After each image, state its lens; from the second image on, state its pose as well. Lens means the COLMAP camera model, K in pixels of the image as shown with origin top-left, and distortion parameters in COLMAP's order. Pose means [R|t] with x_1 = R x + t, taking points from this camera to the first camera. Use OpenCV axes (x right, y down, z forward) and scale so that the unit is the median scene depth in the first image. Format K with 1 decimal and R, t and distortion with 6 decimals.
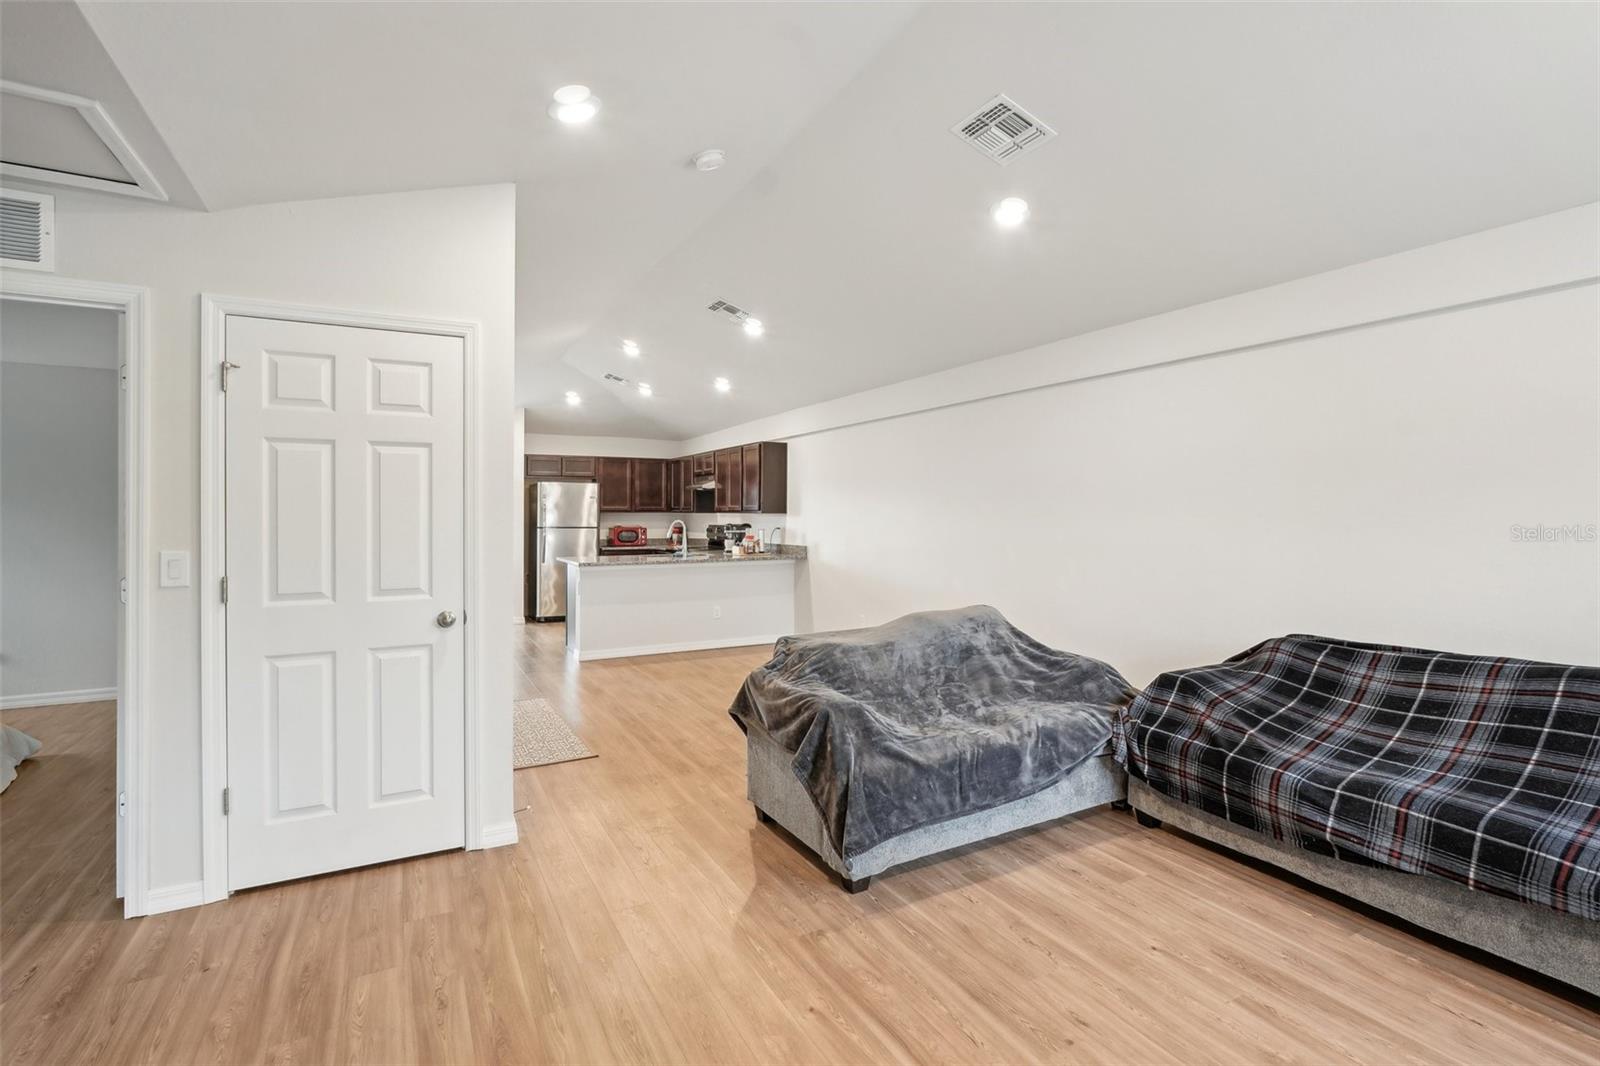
lens RADIAL K [[752.9, 0, 802.2], [0, 752.9, 517.0], [0, 0, 1]] dist [-0.001663, 0.000245]
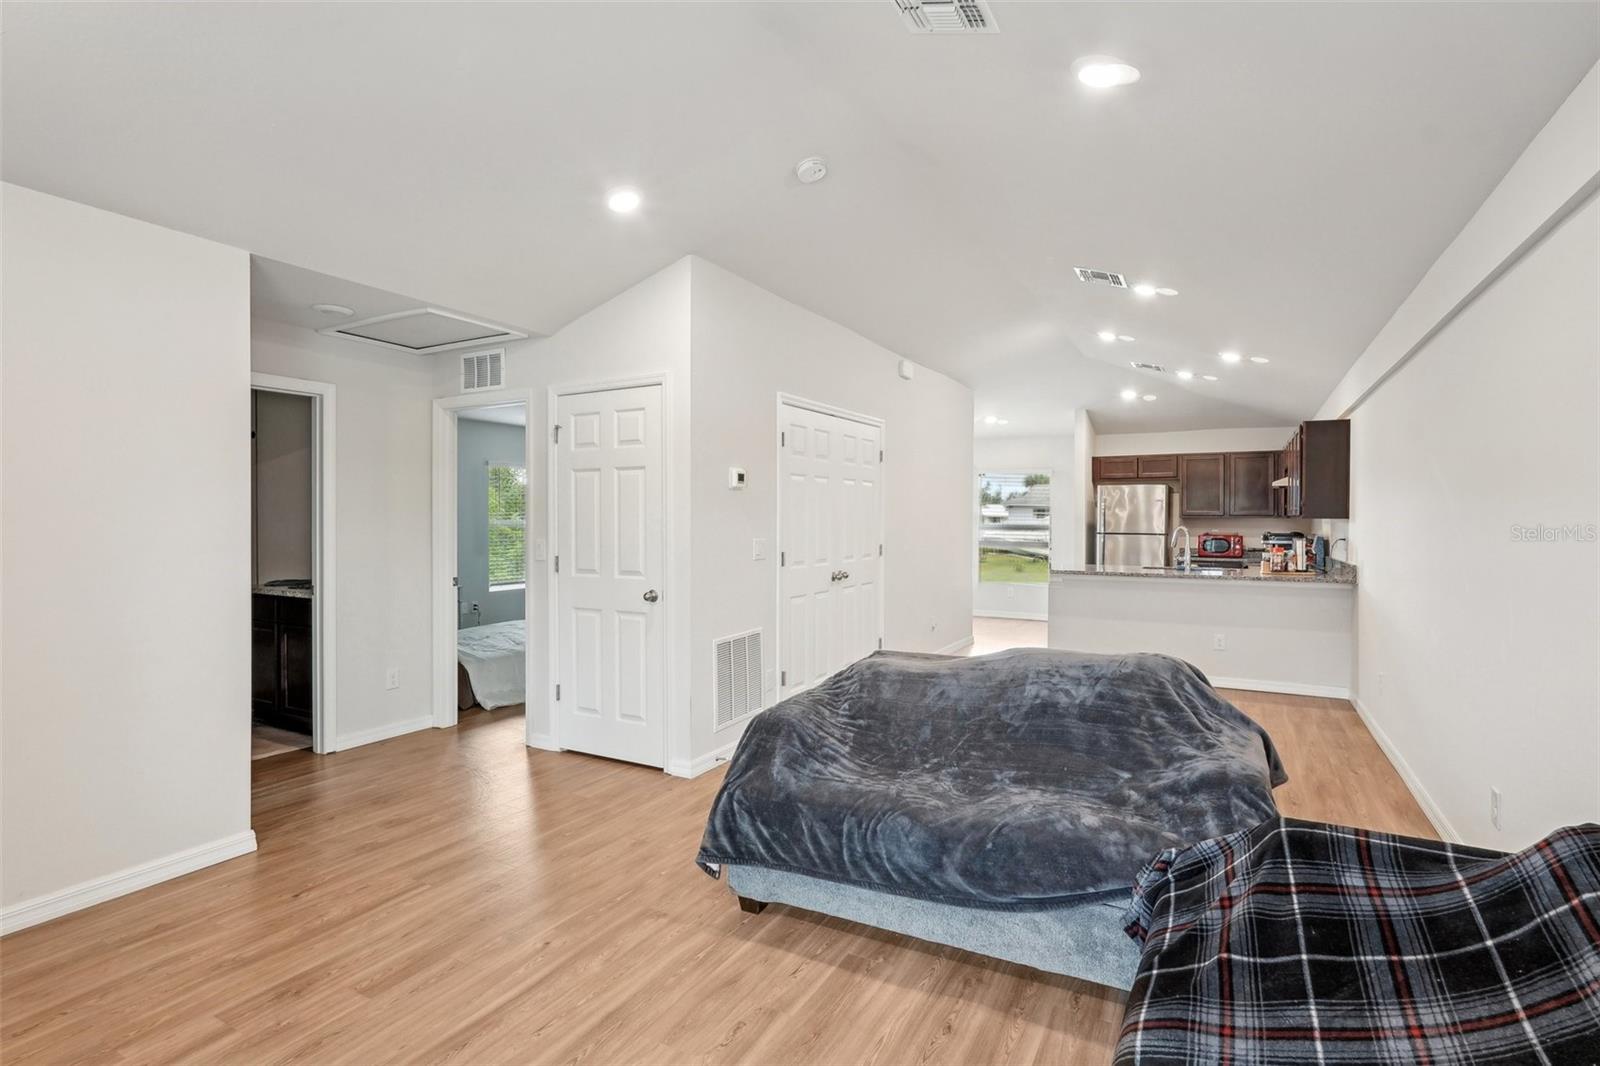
lens RADIAL K [[779.1, 0, 798.7], [0, 779.1, 523.9], [0, 0, 1]] dist [-0.001961, 0.000428]
pose [[0.543946, 0.008244, -0.839080, 0.316765], [-0.005968, 0.999964, 0.005955, -0.001226], [0.839099, 0.001768, 0.543976, 0.172152]]
